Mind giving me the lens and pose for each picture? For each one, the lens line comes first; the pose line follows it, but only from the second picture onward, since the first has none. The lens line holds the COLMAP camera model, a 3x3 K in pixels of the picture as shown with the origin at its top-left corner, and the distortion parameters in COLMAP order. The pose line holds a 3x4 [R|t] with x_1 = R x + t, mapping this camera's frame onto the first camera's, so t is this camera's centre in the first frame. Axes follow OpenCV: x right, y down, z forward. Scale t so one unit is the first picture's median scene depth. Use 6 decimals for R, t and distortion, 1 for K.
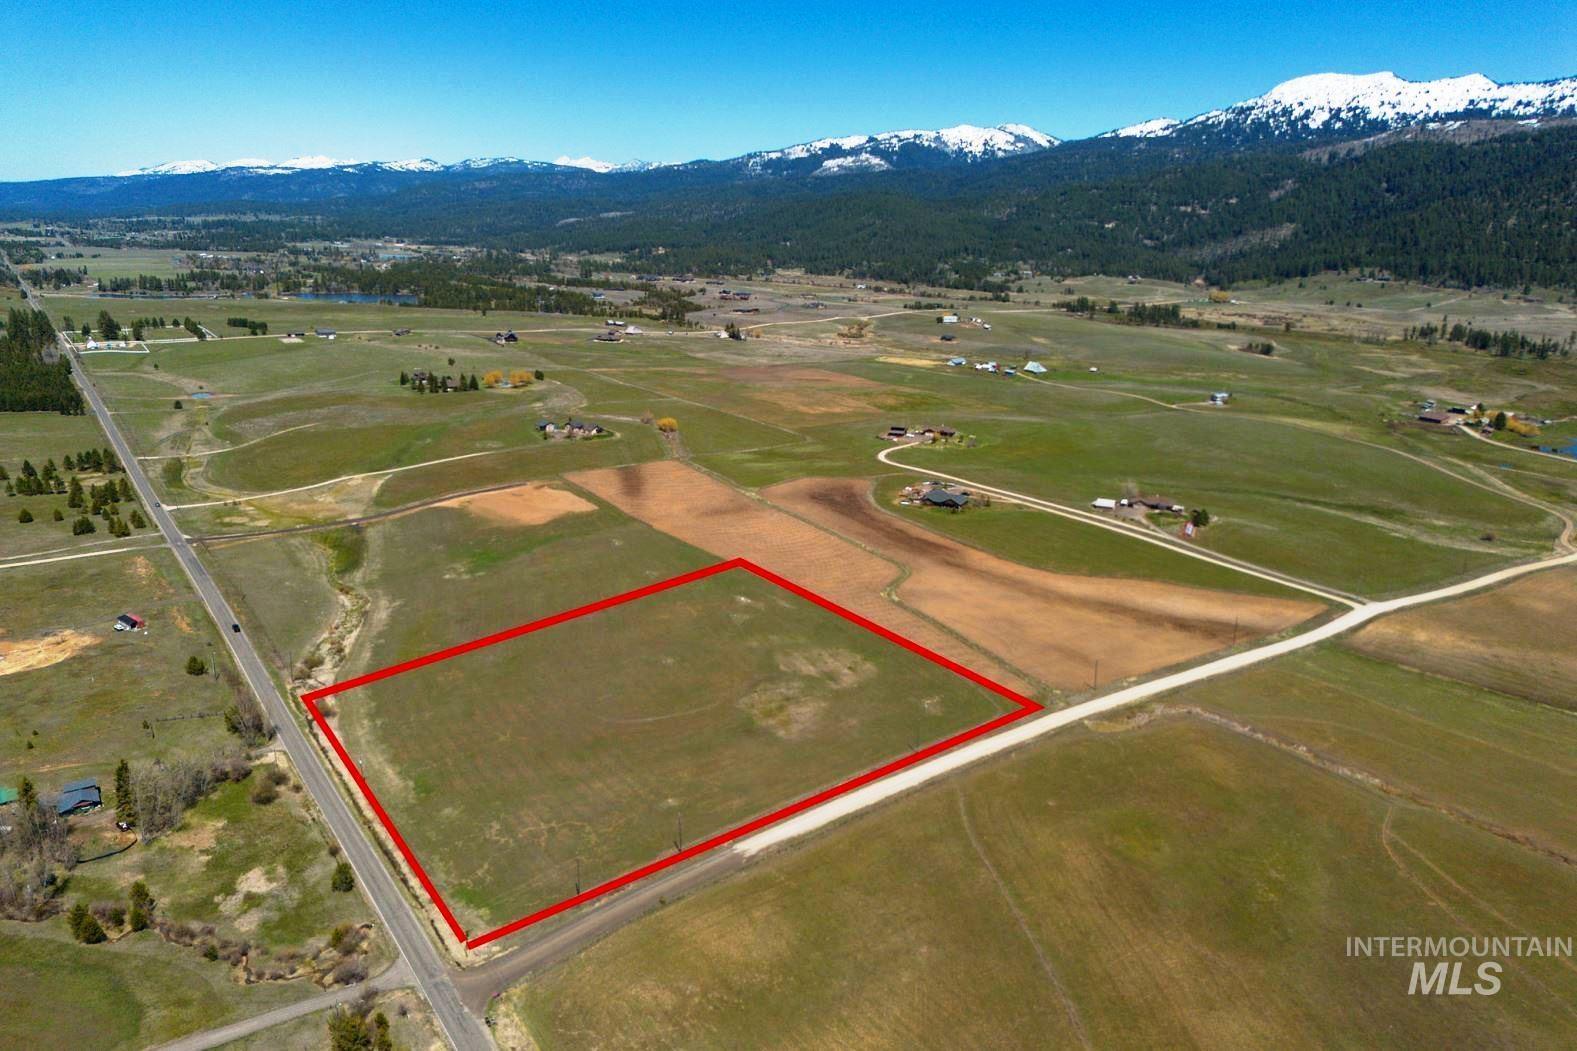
lens RADIAL K [[1098.9, 0, 788.5], [0, 1098.9, 525.5], [0, 0, 1]] dist [0.069364, -0.058741]
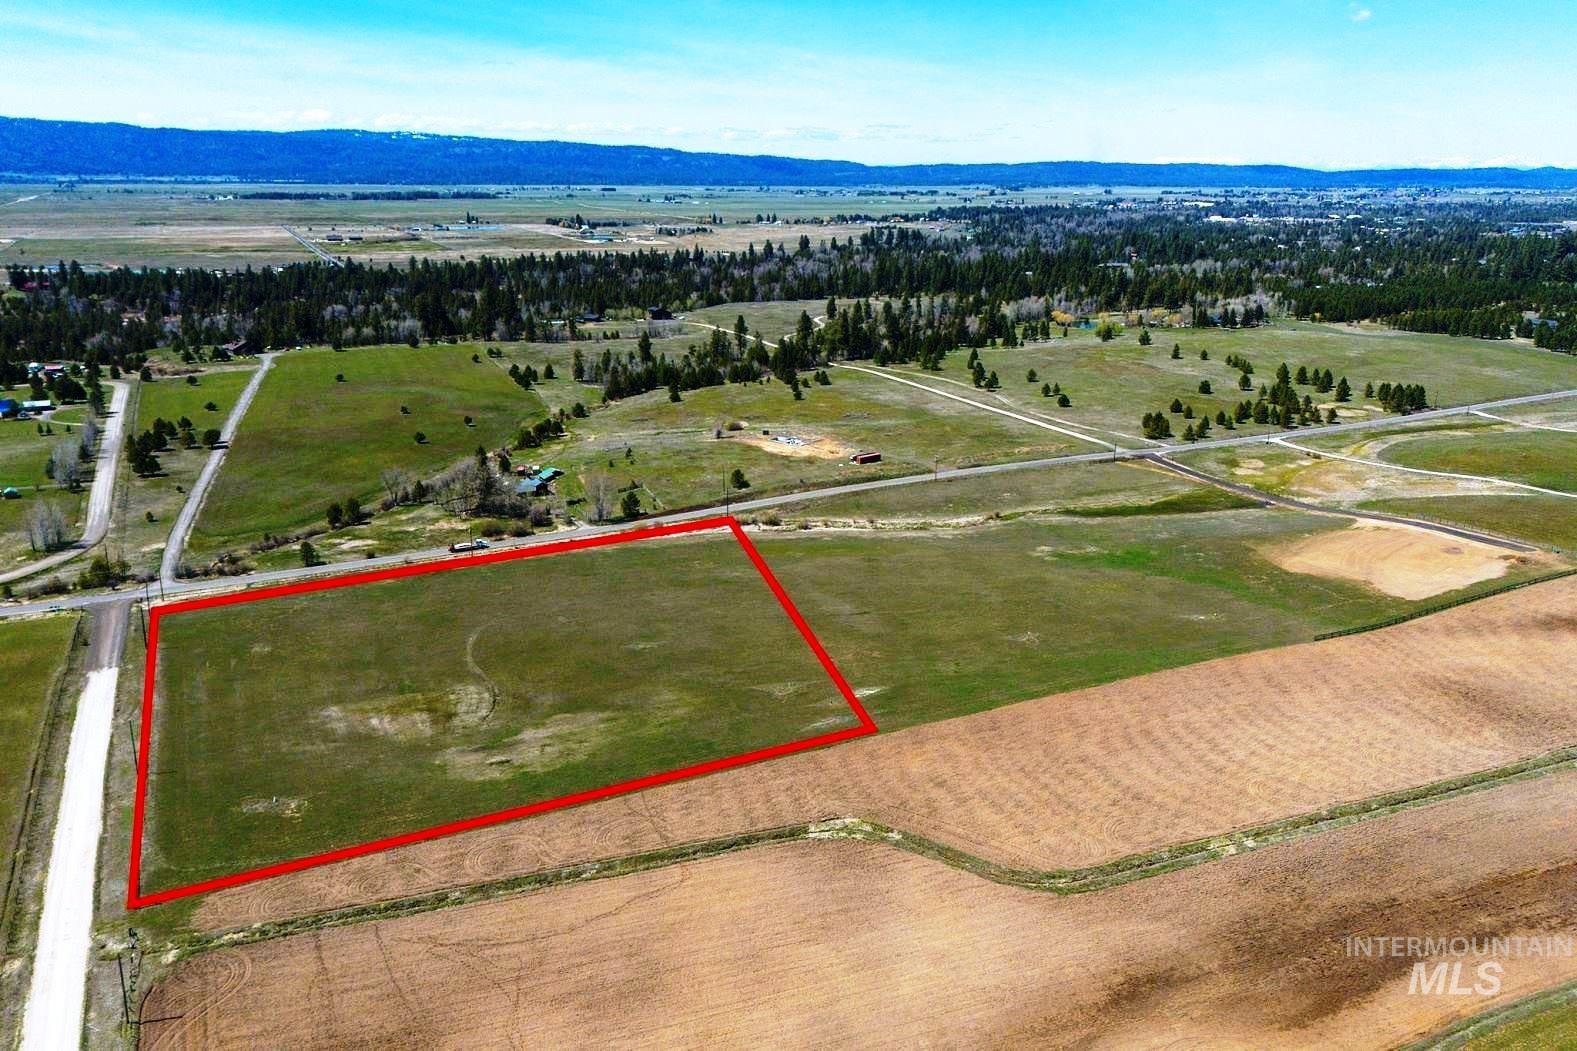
lens RADIAL K [[1196.2, 0, 845.5], [0, 1196.2, 524.5], [0, 0, 1]] dist [0.068798, -0.067360]
pose [[-0.130629, 0.268733, -0.954316, 0.293568], [-0.282514, 0.912567, 0.295648, -0.105263], [0.950327, 0.308228, -0.043287, 0.577342]]
